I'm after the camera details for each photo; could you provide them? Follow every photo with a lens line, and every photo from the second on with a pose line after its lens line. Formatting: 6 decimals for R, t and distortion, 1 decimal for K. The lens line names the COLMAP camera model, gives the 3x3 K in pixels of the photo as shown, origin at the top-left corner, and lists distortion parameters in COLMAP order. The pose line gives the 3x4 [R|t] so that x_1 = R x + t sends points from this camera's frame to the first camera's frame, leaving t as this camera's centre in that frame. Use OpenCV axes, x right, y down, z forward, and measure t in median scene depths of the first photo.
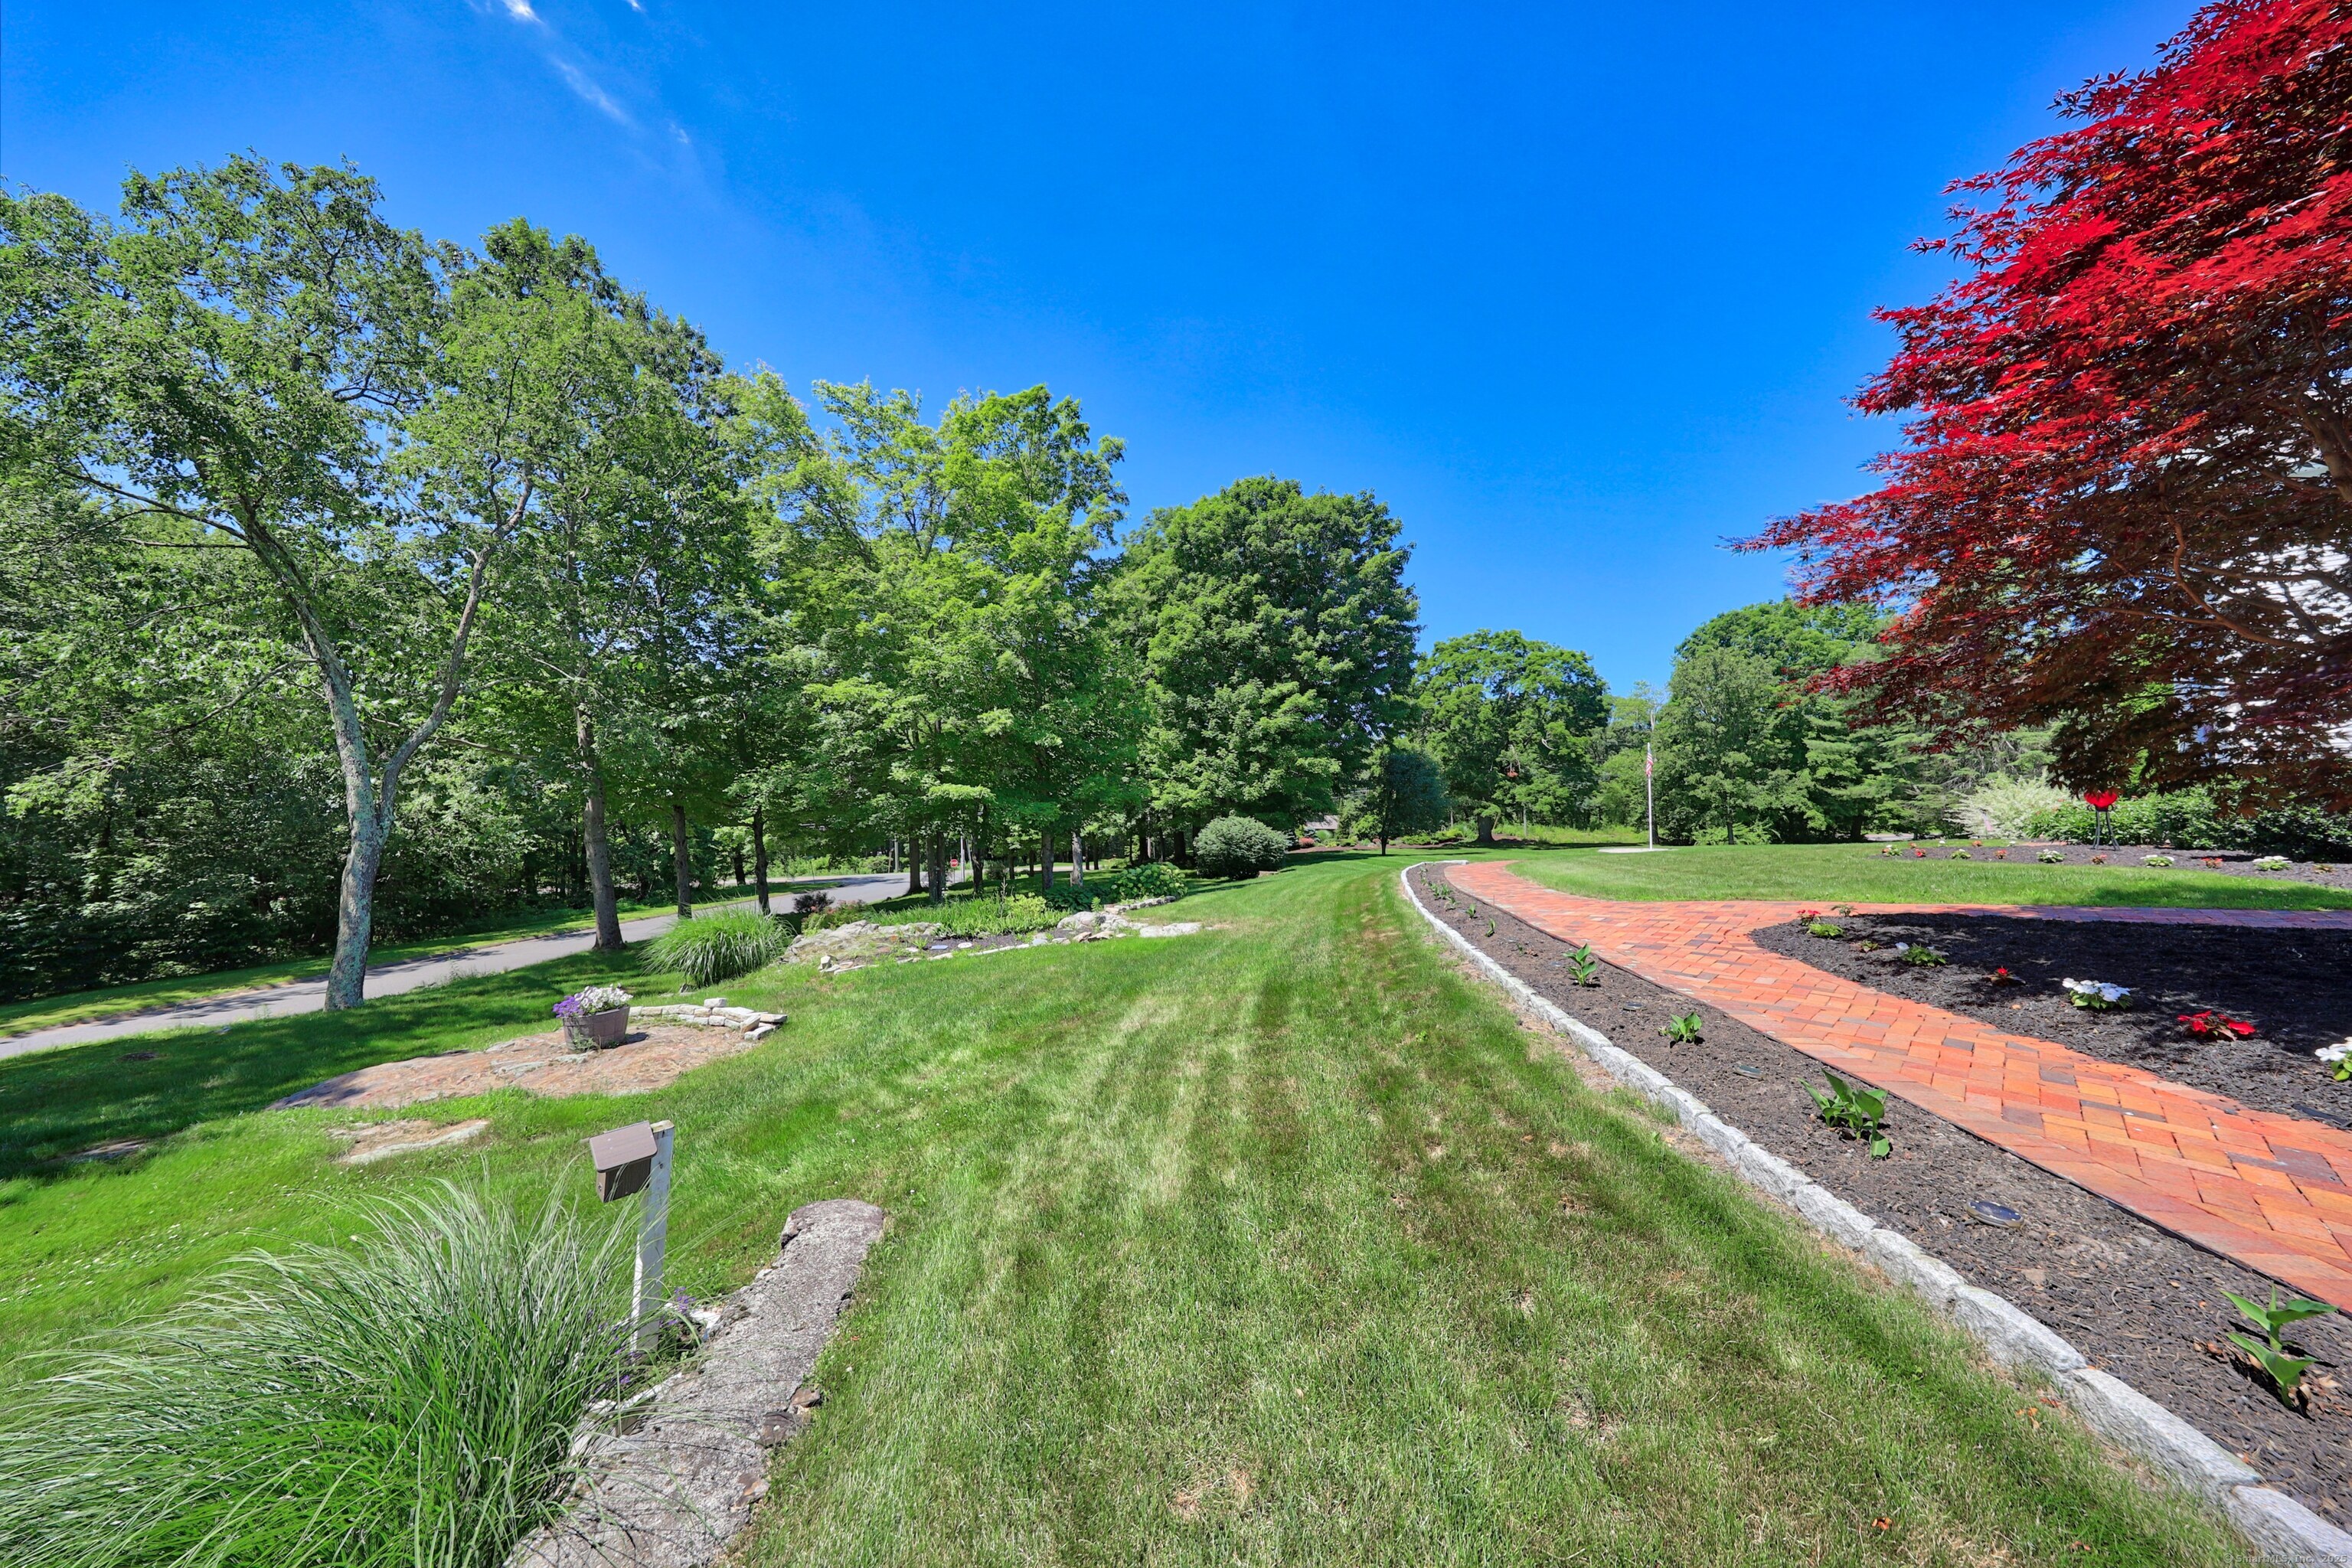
lens RADIAL K [[704.9, 0, 1176.0], [0, 704.9, 784.0], [0, 0, 1]] dist [-0.000188, -0.000008]
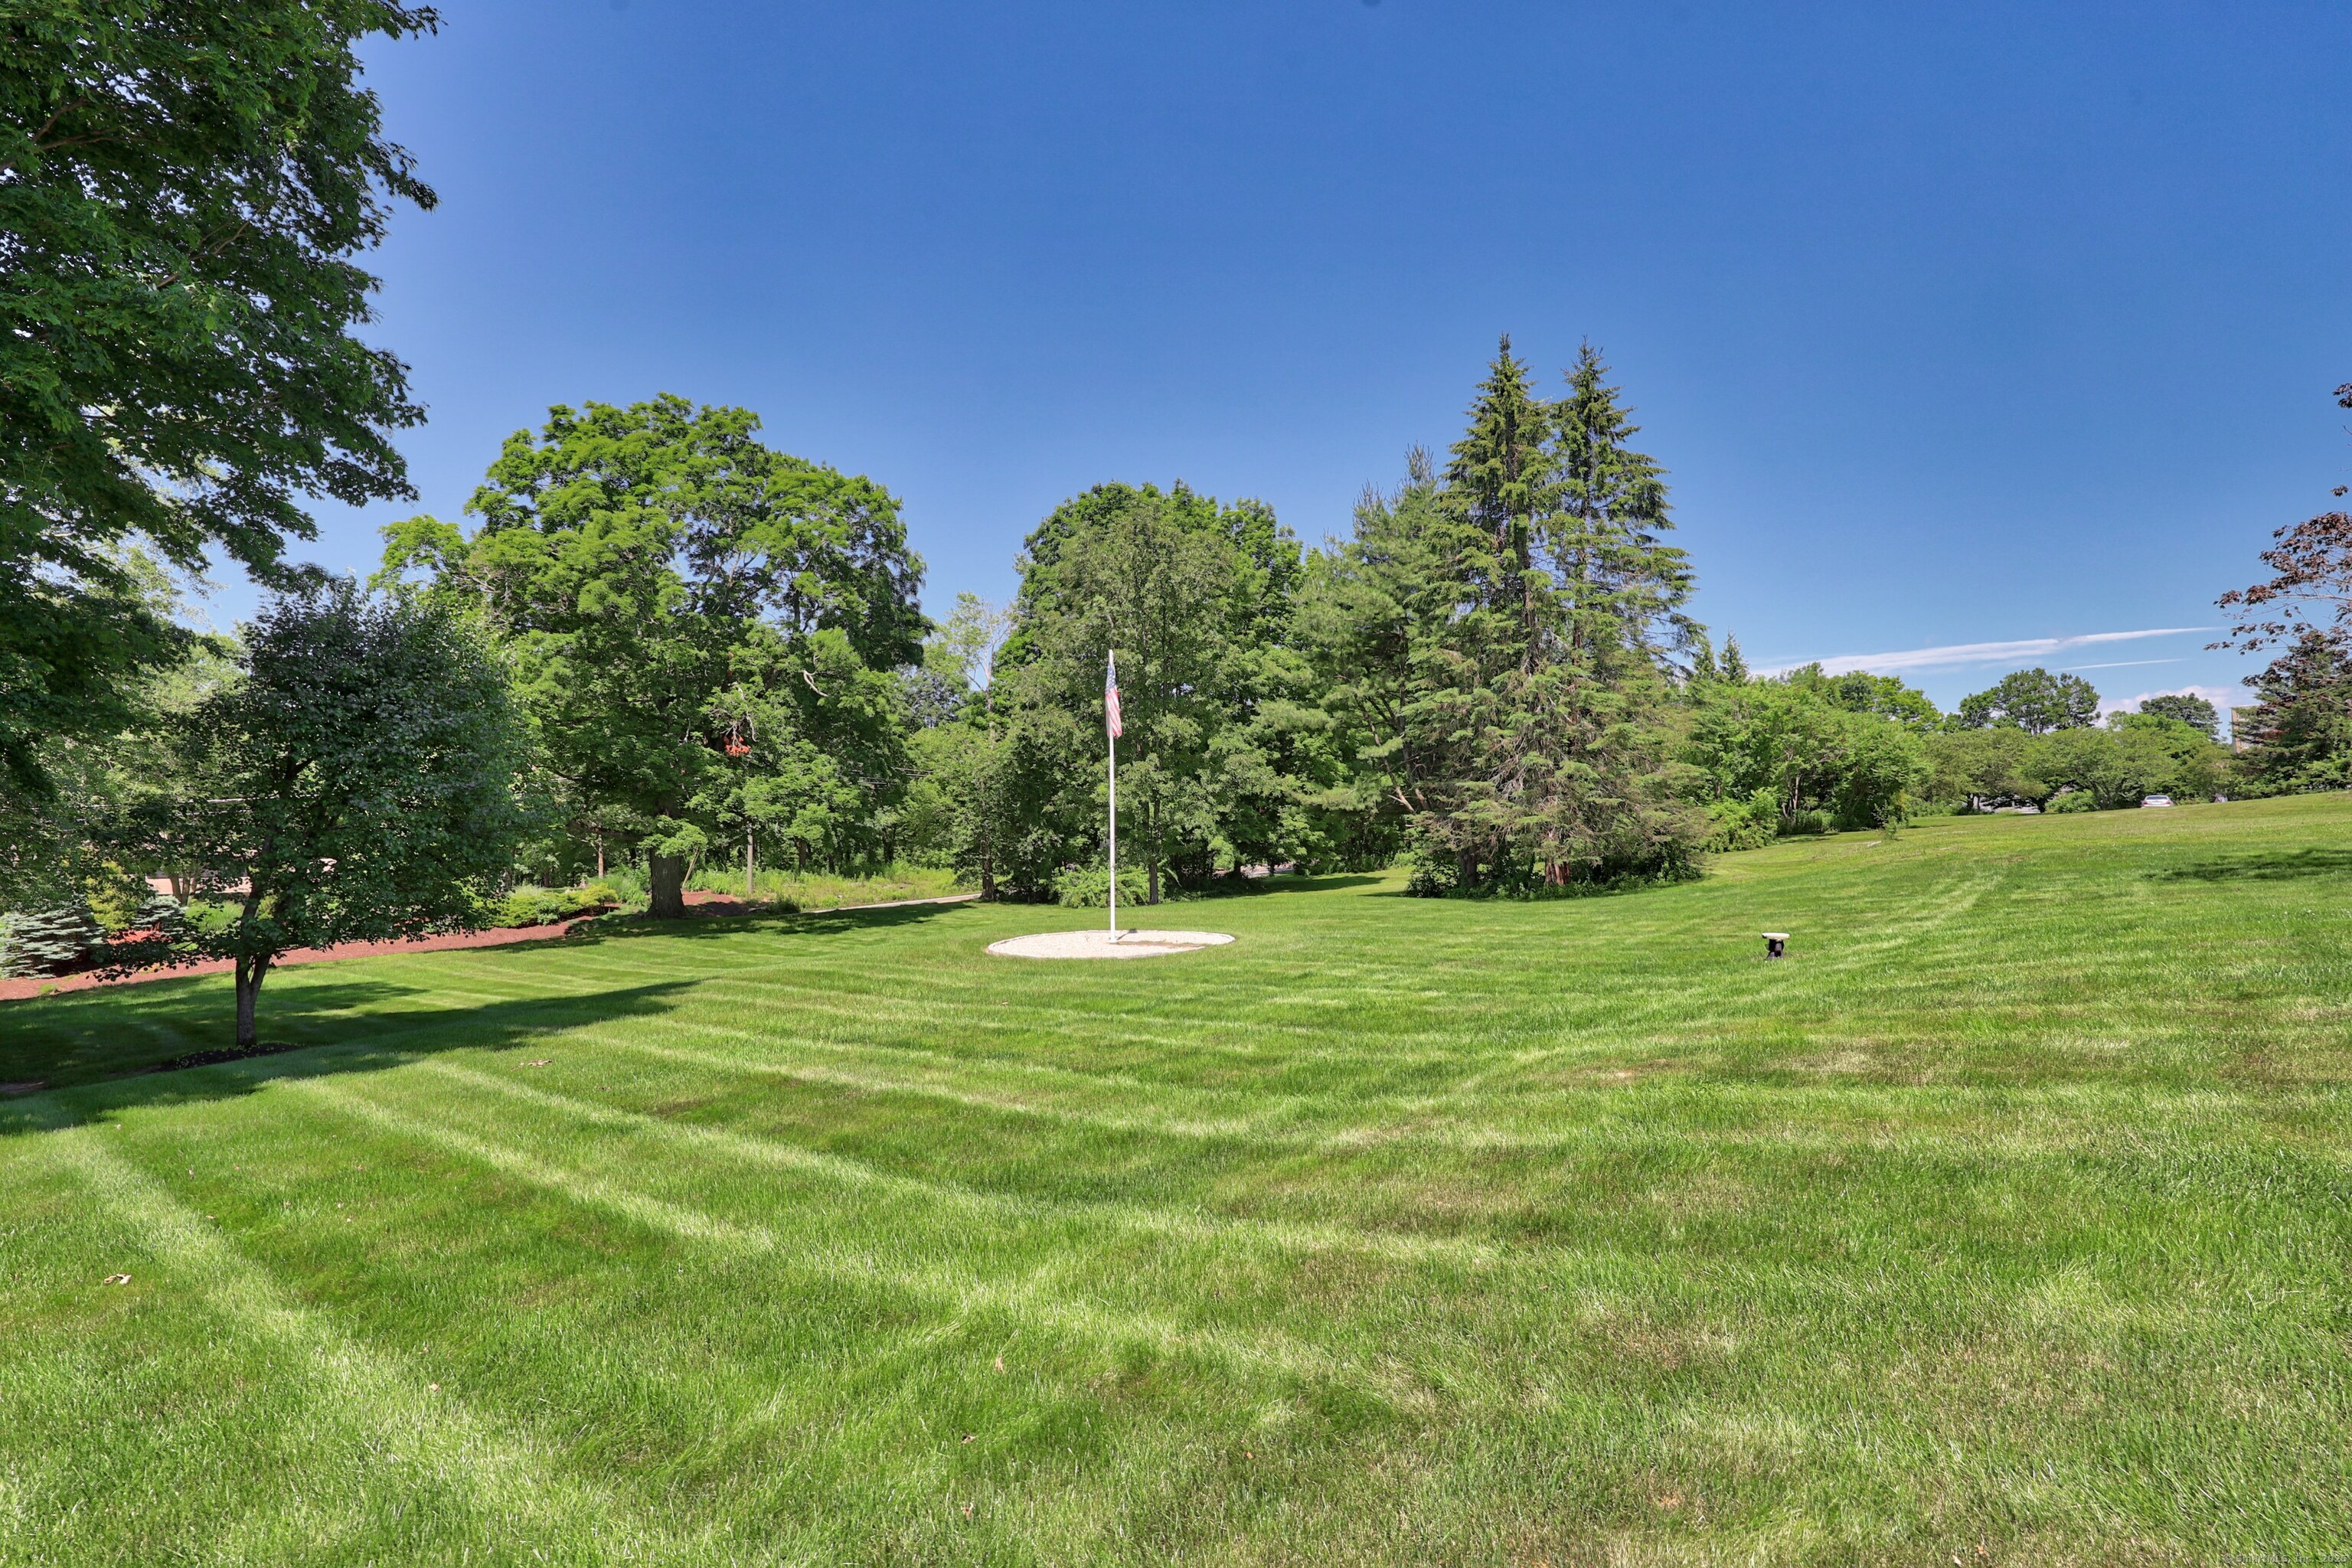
lens RADIAL K [[1163.6, 0, 1176.0], [0, 1163.6, 784.0], [0, 0, 1]] dist [-0.000890, -0.000038]
pose [[0.679421, 0.026882, 0.733256, 0.149978], [-0.015410, 0.999631, -0.022368, 0.016438], [-0.733587, 0.003898, 0.679584, 0.341174]]
